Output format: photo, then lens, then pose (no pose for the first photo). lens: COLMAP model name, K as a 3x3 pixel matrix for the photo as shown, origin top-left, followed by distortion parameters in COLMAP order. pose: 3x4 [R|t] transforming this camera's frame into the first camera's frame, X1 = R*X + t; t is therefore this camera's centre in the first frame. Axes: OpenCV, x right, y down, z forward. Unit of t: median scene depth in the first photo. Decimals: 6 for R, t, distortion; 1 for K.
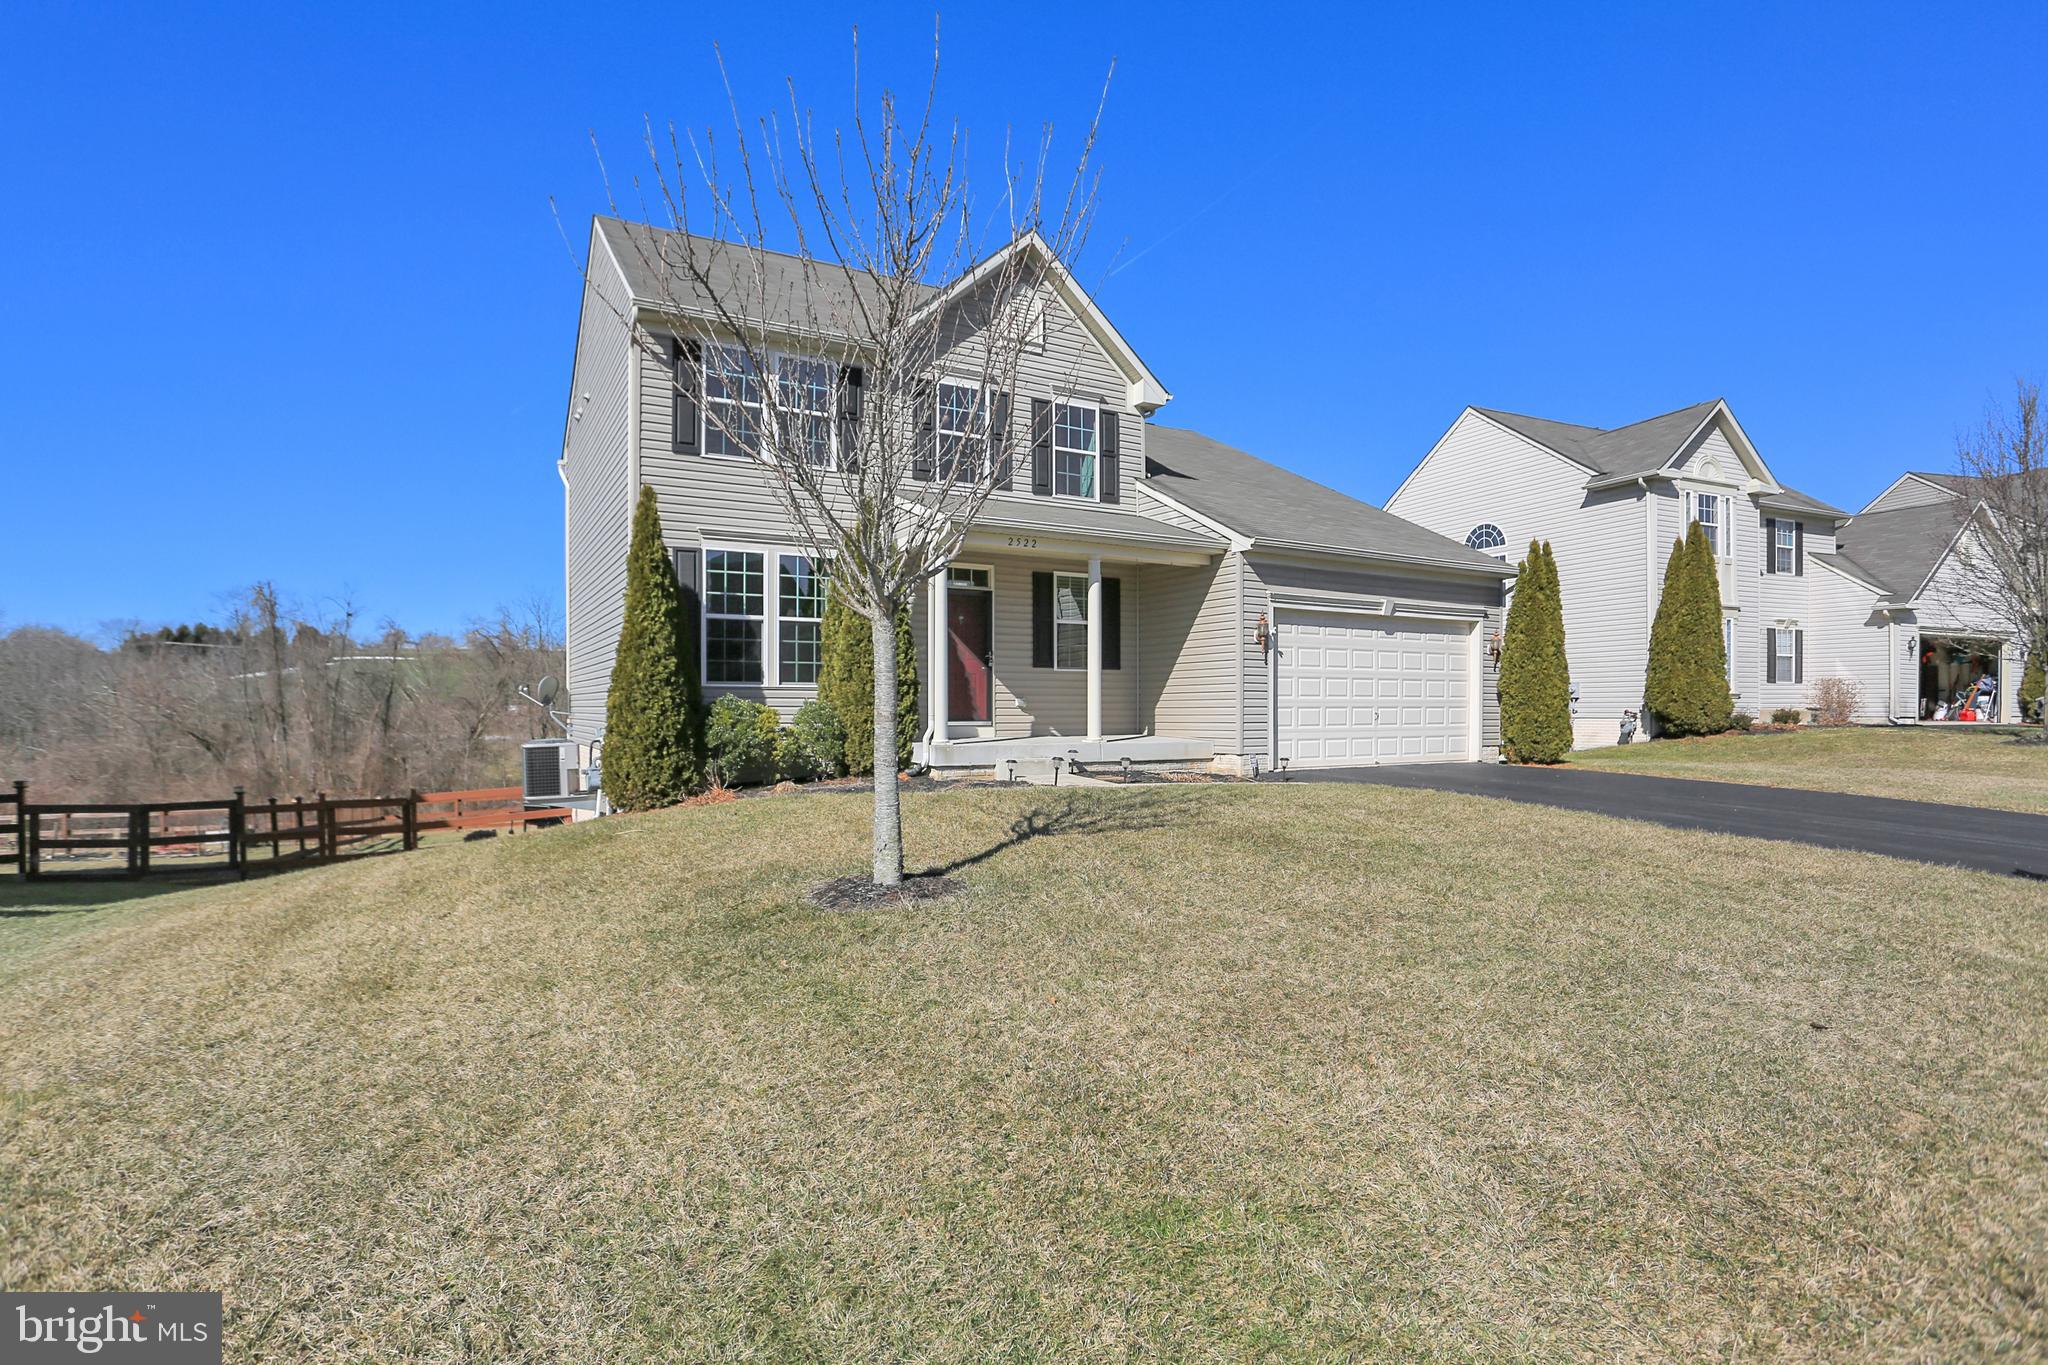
lens RADIAL K [[1044.0, 0, 994.8], [0, 1044.0, 725.7], [0, 0, 1]] dist [-0.038958, 0.000206]
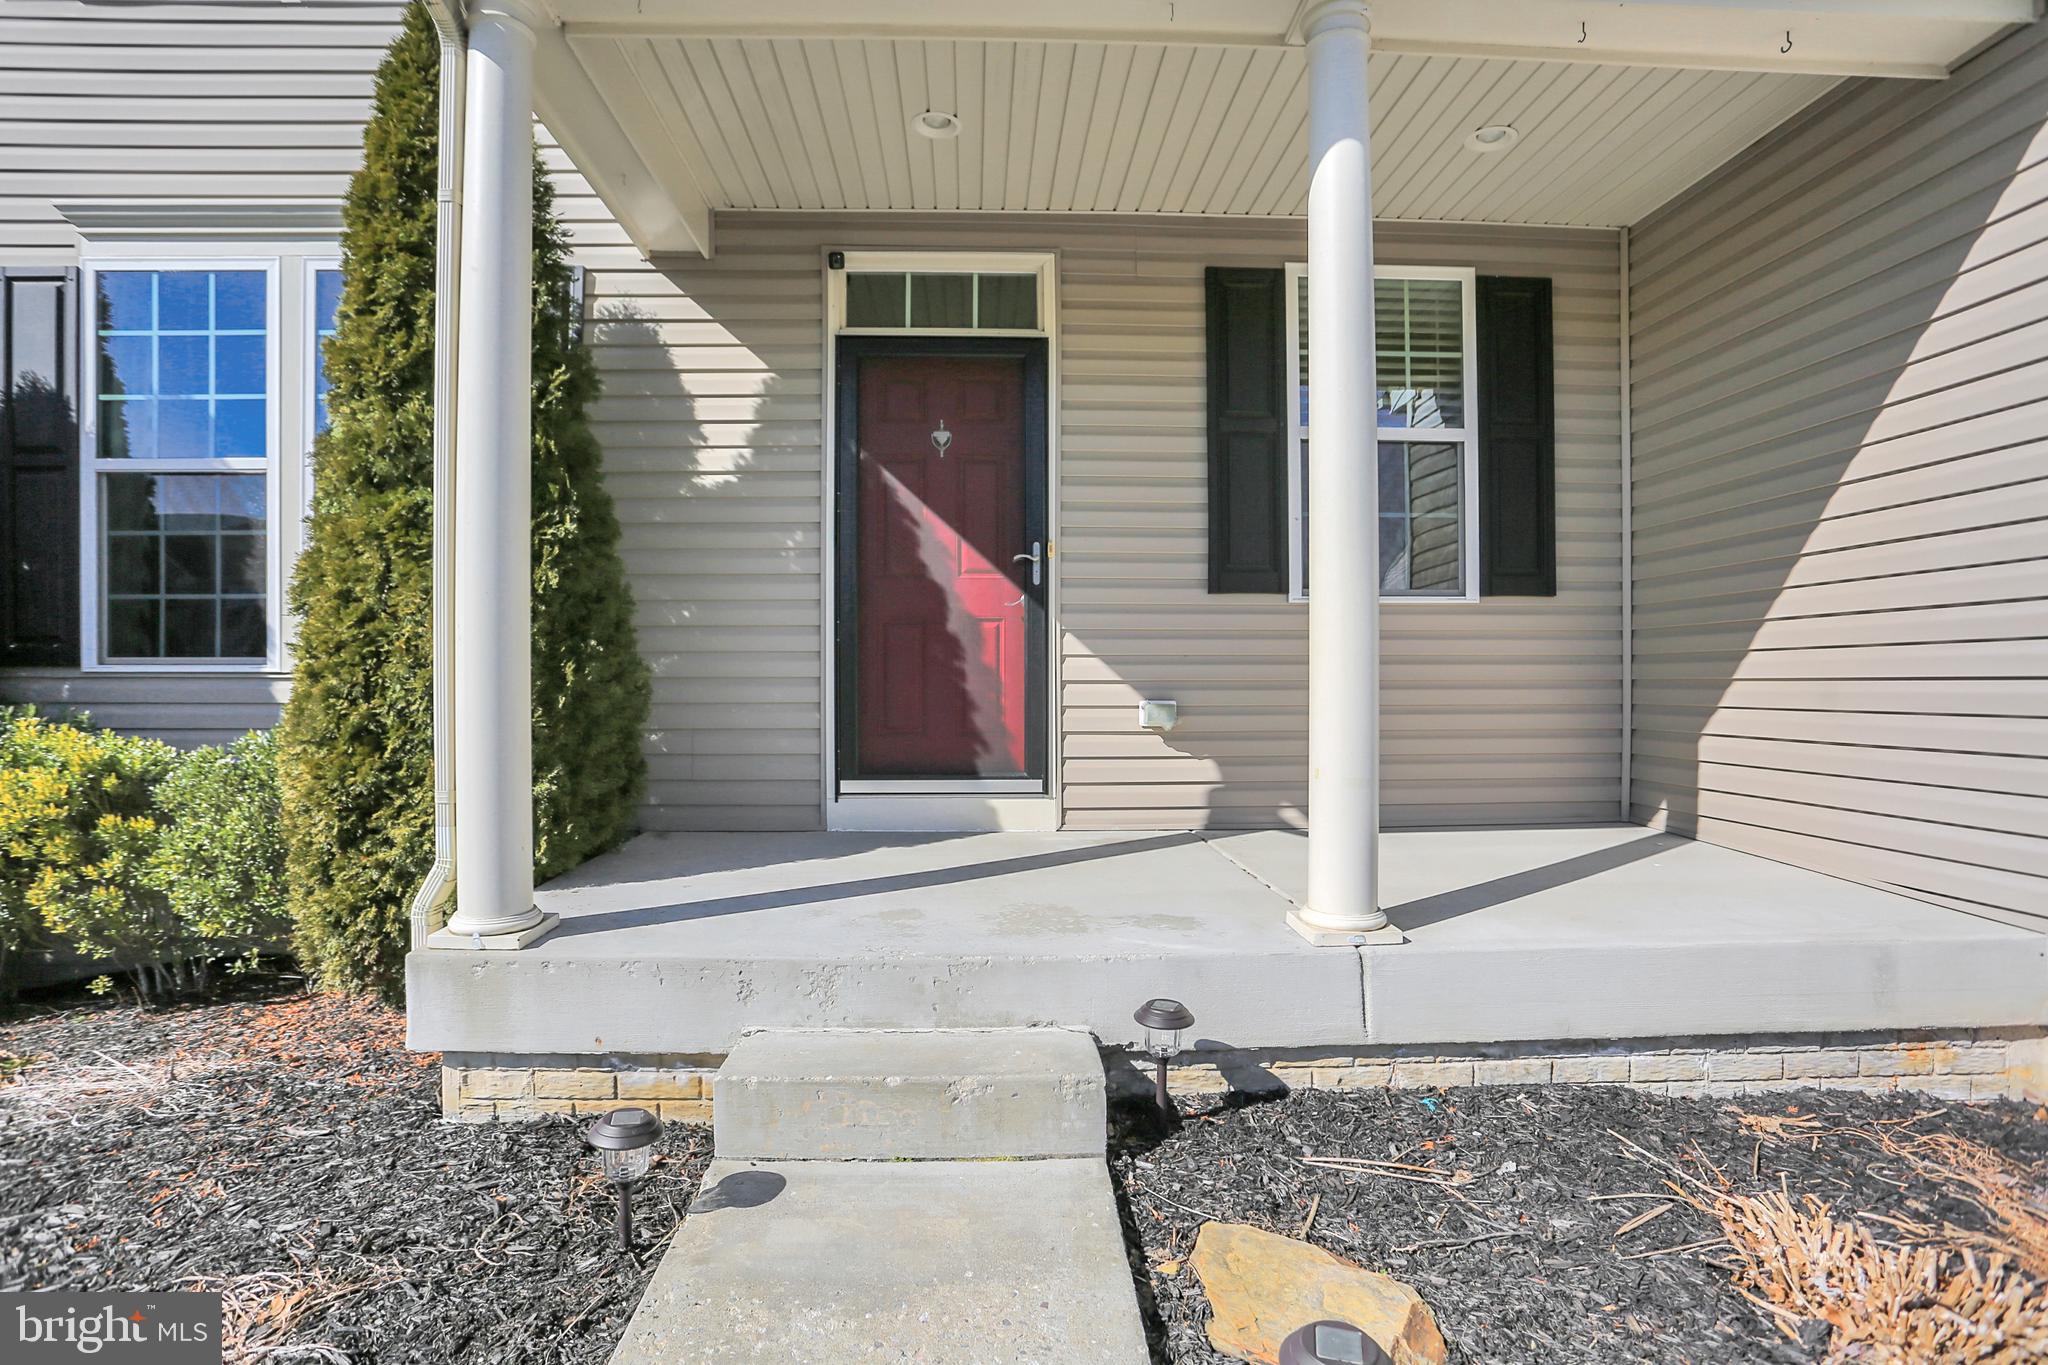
lens RADIAL K [[1021.1, 0, 1010.5], [0, 1021.1, 686.4], [0, 0, 1]] dist [-0.079635, 0.040478]
pose [[0.895766, 0.000170, -0.444526, 0.117679], [-0.004493, 0.999952, -0.008671, -0.028265], [0.444504, 0.009764, 0.895724, 0.751071]]
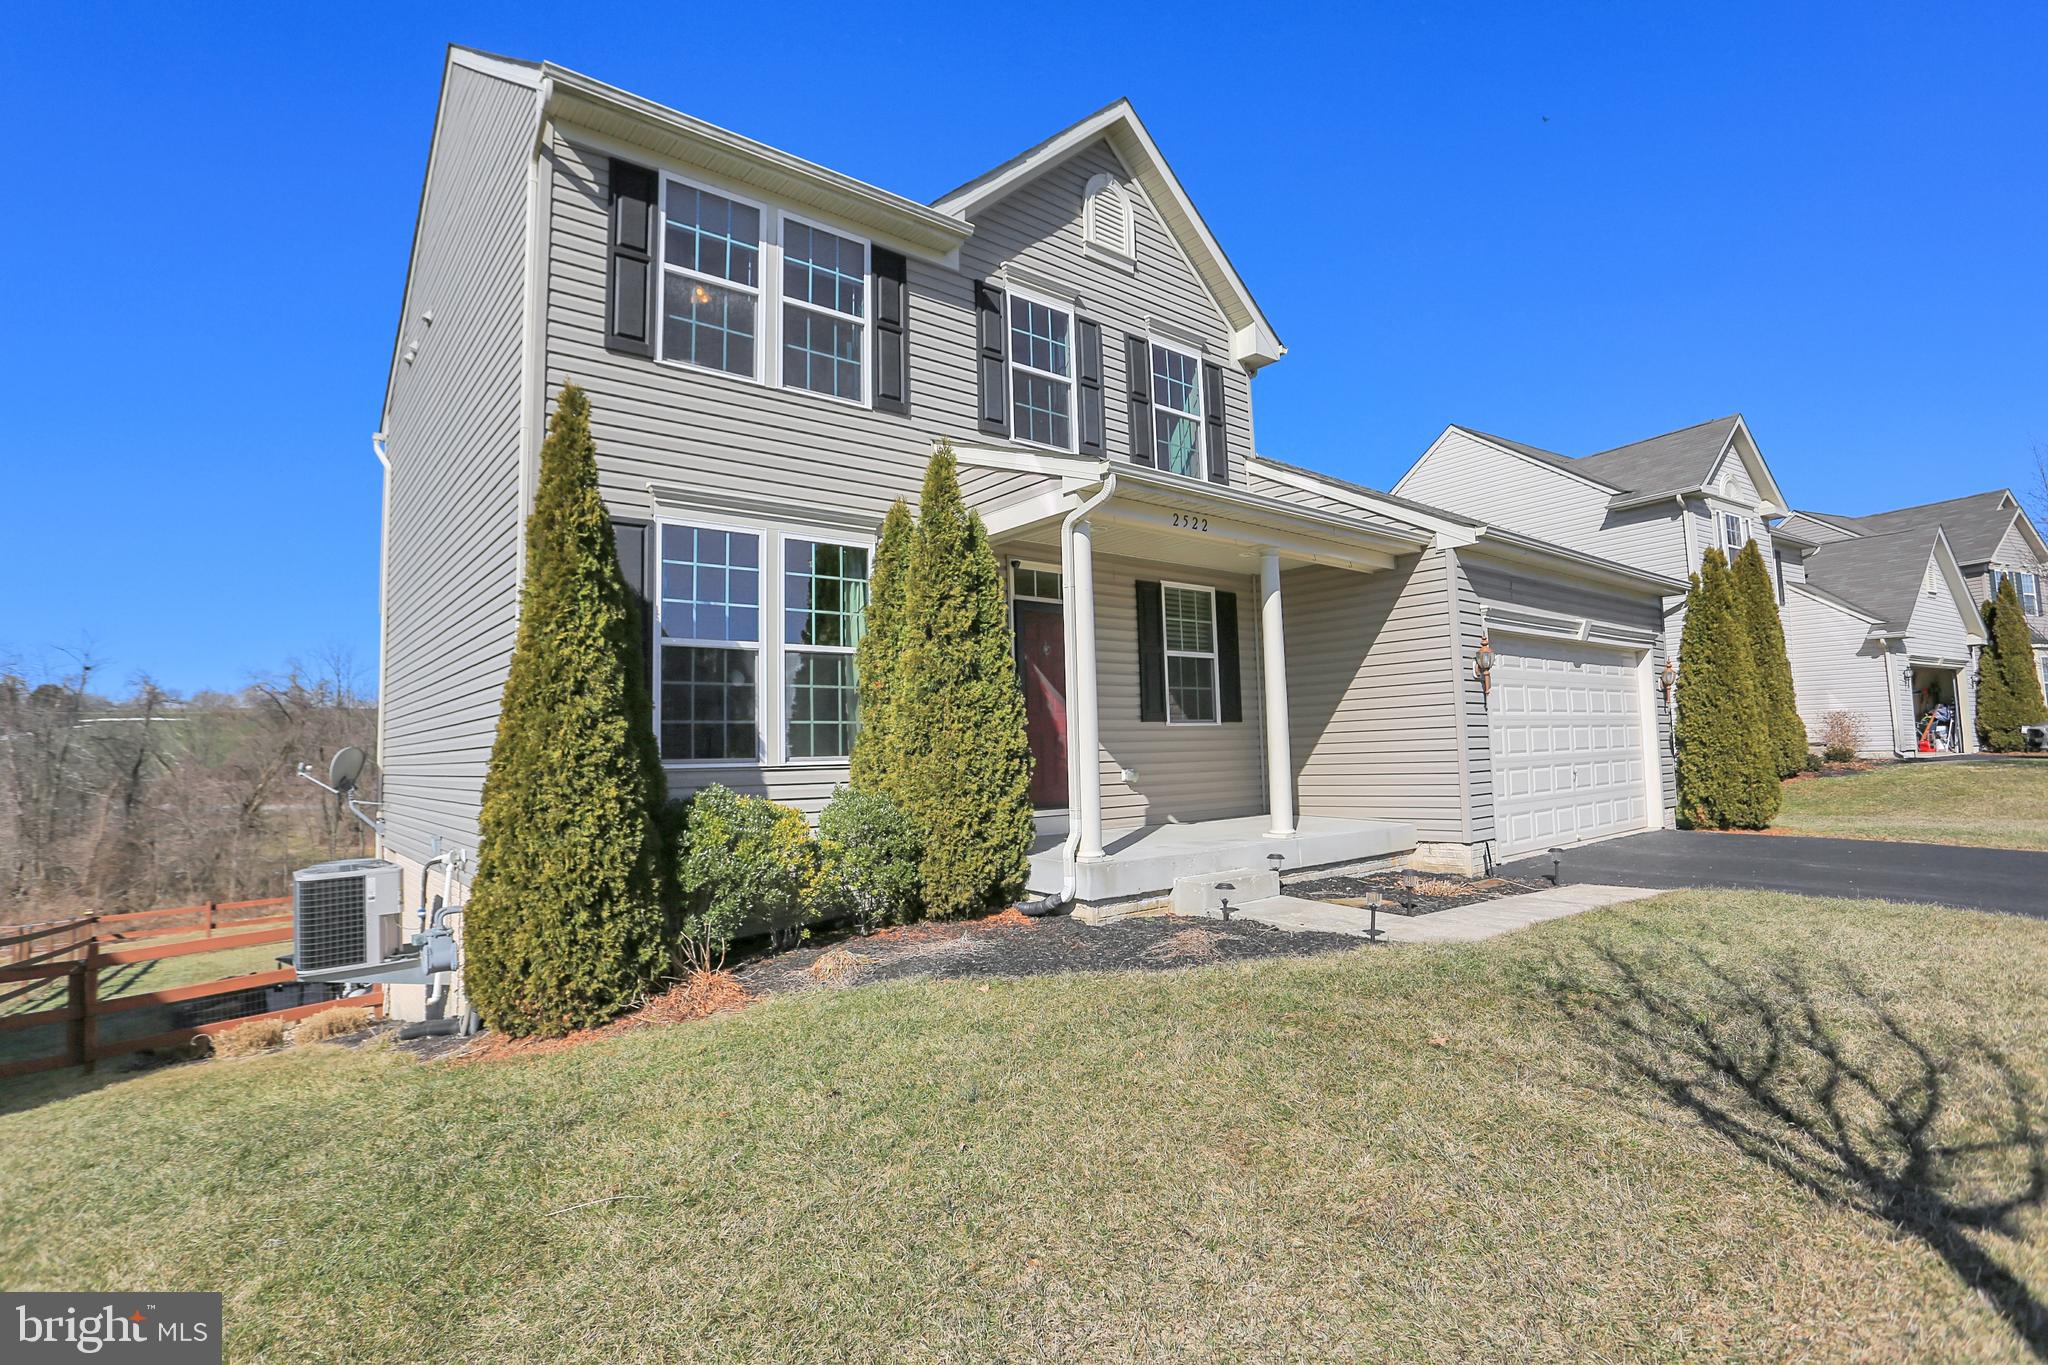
lens RADIAL K [[1009.7, 0, 1001.1], [0, 1009.7, 669.0], [0, 0, 1]] dist [-0.061175, 0.030167]
pose [[0.984099, -0.010760, 0.177296, -0.172318], [0.028886, 0.994571, -0.099974, -0.028624], [-0.175257, 0.103506, 0.979067, 0.396619]]
